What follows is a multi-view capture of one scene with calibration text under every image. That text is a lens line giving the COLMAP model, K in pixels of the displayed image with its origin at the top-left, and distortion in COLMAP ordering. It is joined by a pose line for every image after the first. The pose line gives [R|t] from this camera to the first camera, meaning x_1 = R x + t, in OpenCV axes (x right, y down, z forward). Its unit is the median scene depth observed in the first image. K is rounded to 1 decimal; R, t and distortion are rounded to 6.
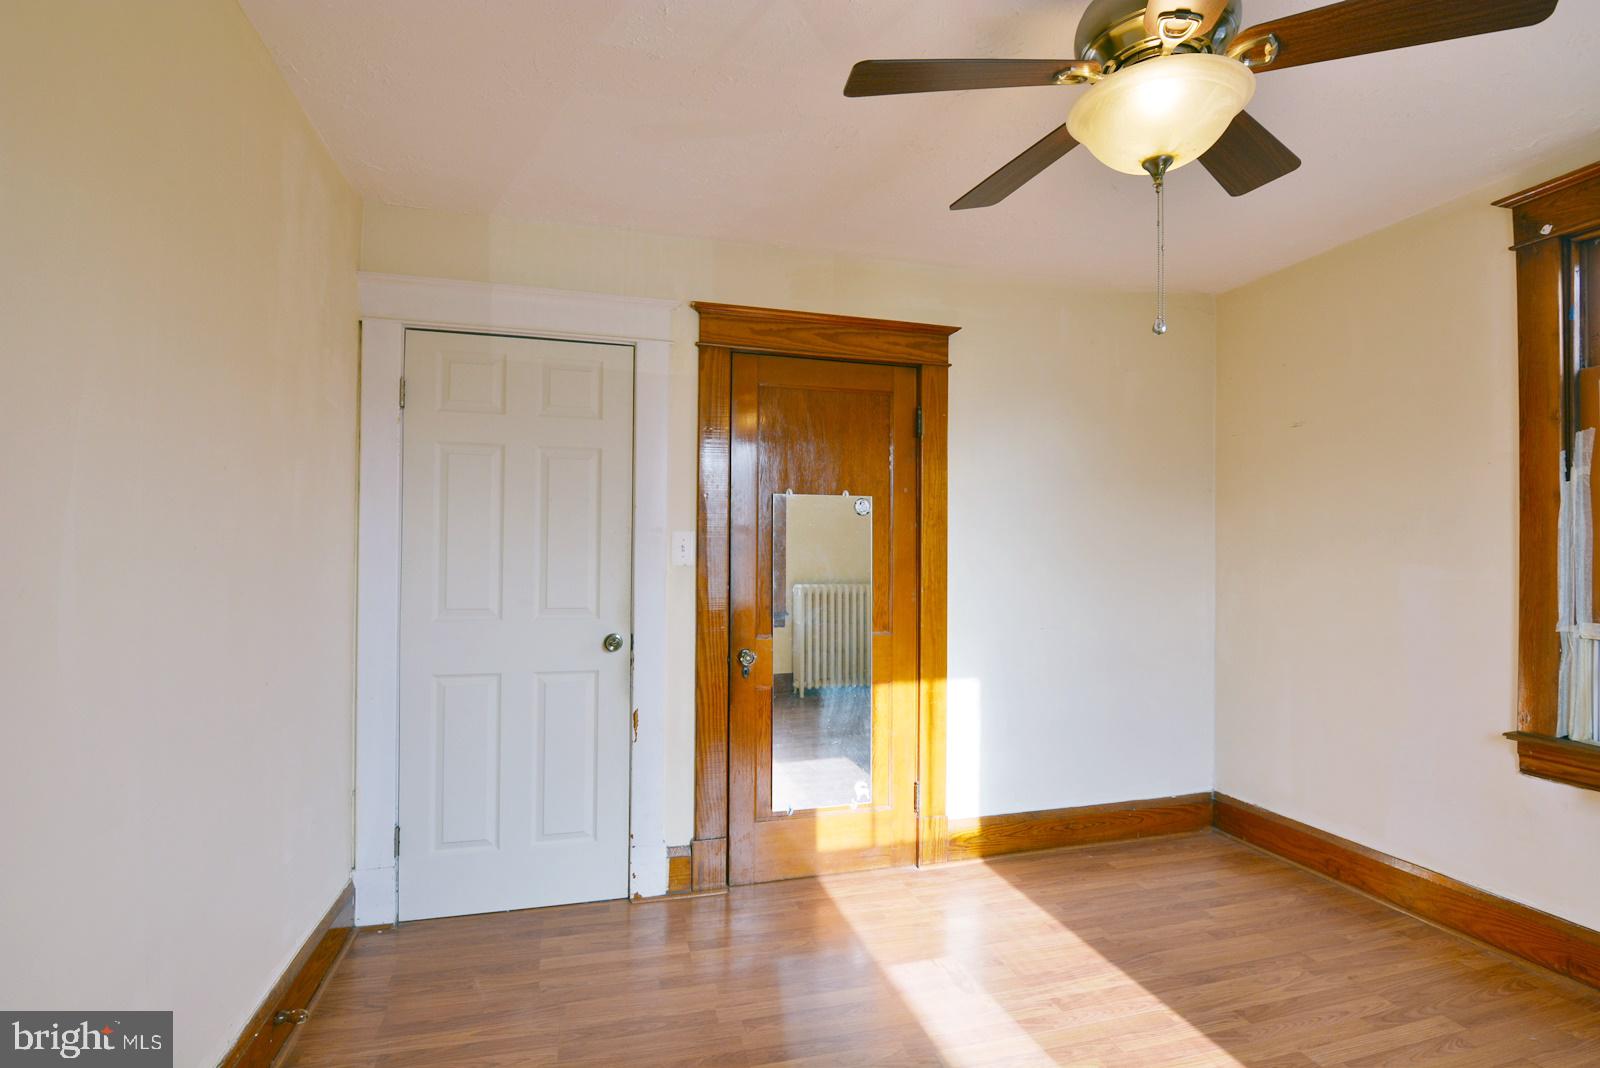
lens RADIAL K [[777.6, 0, 797.3], [0, 777.6, 537.7], [0, 0, 1]] dist [-0.015598, -0.005127]
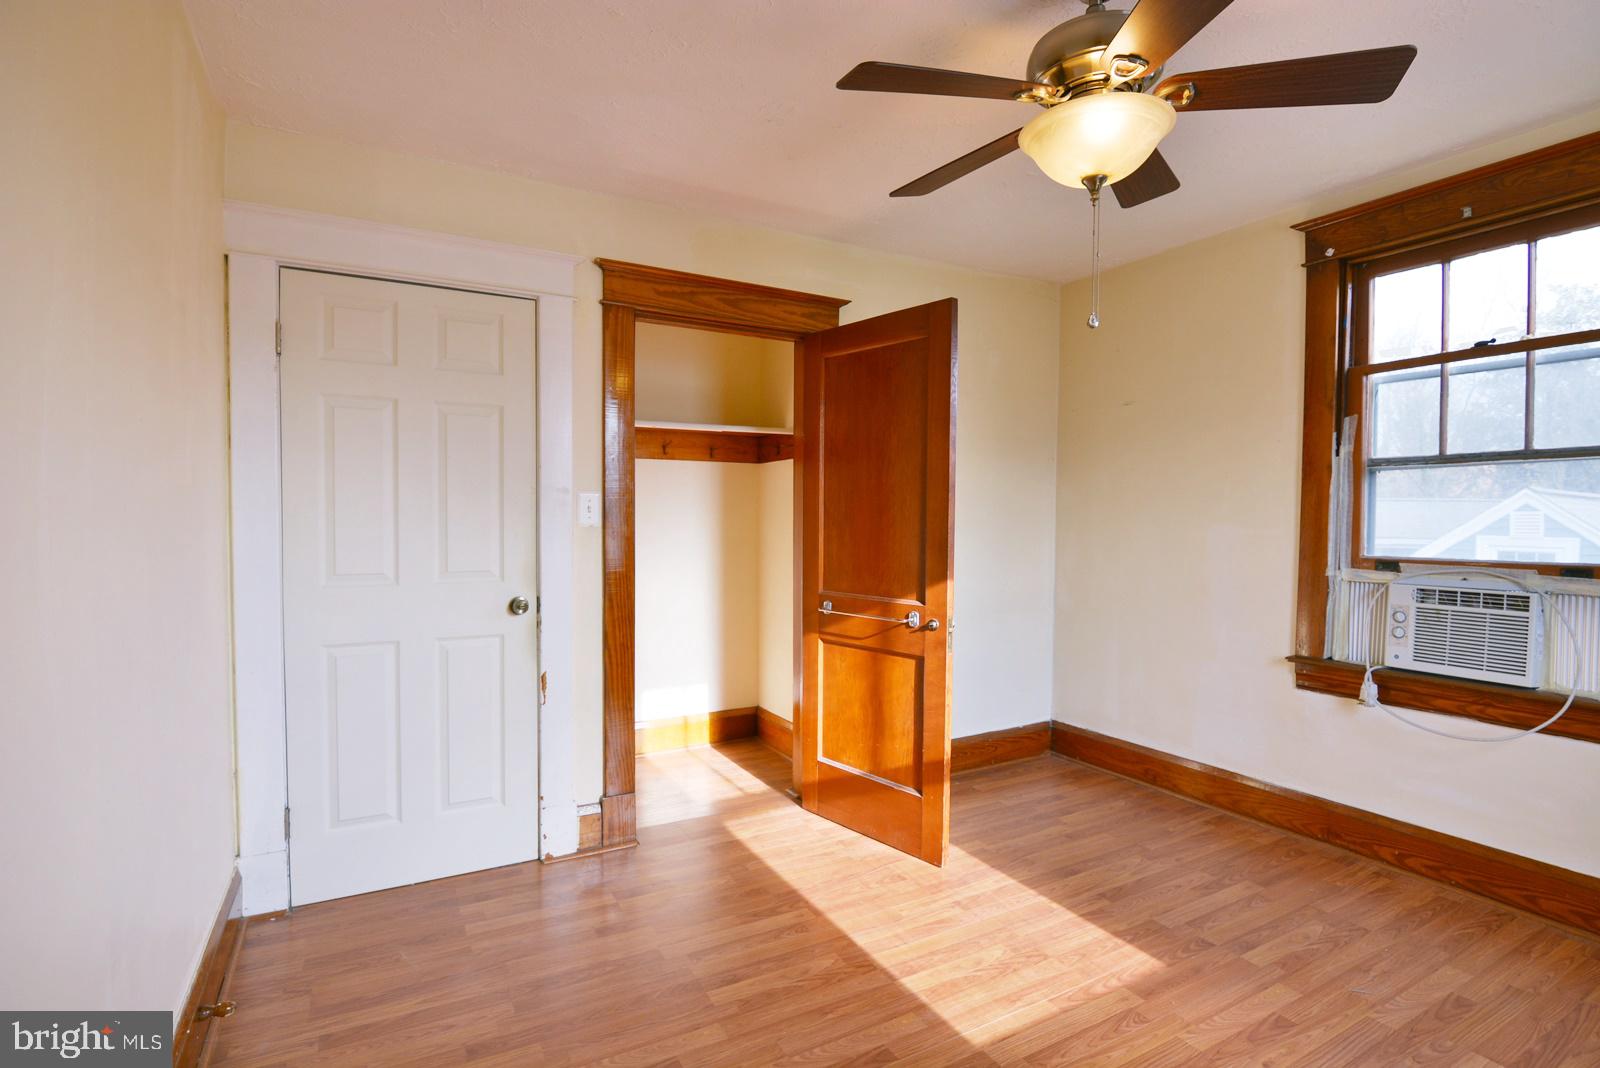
lens RADIAL K [[777.6, 0, 797.4], [0, 777.6, 537.3], [0, 0, 1]] dist [-0.015598, -0.005127]
pose [[0.972431, -0.007998, 0.233053, -0.146998], [-0.003515, 0.998795, 0.048944, -0.000277], [-0.233164, -0.048414, 0.971232, -0.035616]]
